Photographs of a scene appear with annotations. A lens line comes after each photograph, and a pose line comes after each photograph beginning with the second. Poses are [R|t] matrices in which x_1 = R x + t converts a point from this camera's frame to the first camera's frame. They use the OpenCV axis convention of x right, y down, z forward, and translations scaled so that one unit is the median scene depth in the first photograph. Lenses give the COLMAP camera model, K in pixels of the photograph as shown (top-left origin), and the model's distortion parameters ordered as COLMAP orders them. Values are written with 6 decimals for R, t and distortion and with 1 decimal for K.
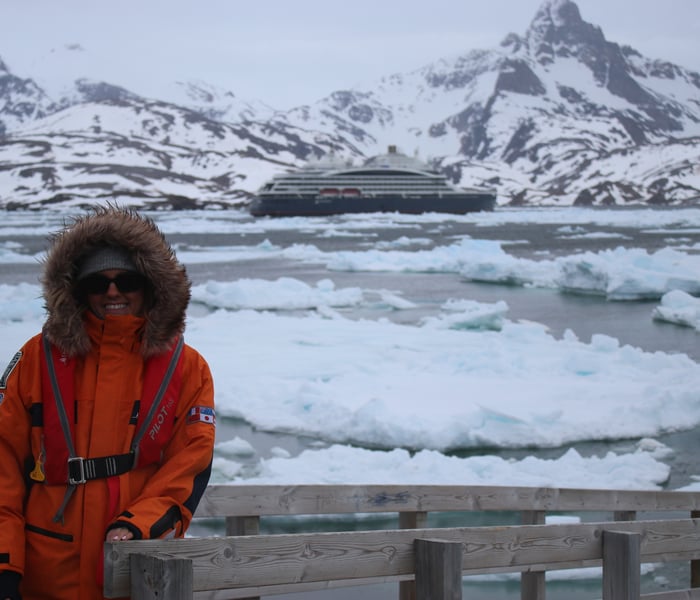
lens RADIAL K [[1806.1, 0, 350.0], [0, 1806.1, 300.0], [0, 0, 1]] dist [0.032137, 0.148711]
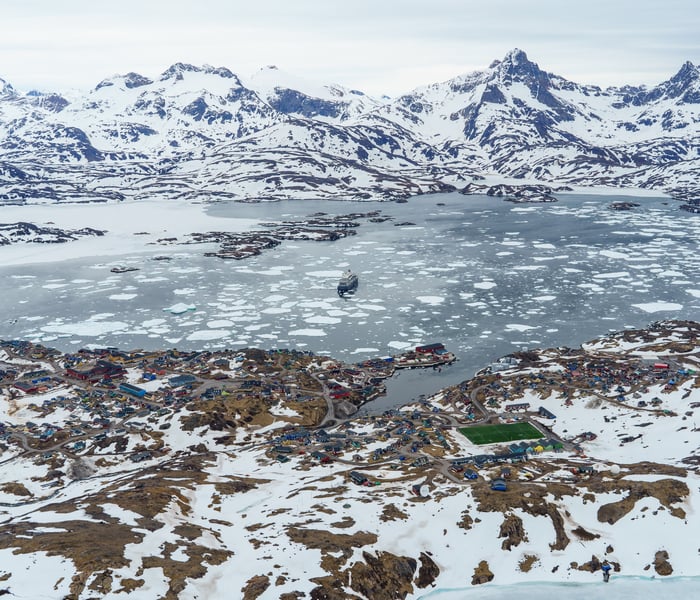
lens RADIAL K [[1806.1, 0, 350.0], [0, 1806.1, 300.0], [0, 0, 1]] dist [0.032137, 0.148711]
pose [[0.997303, 0.010124, -0.072686, 0.088929], [0.000637, 0.989208, 0.146518, -0.205704], [0.073385, -0.146170, 0.986534, -1.124010]]
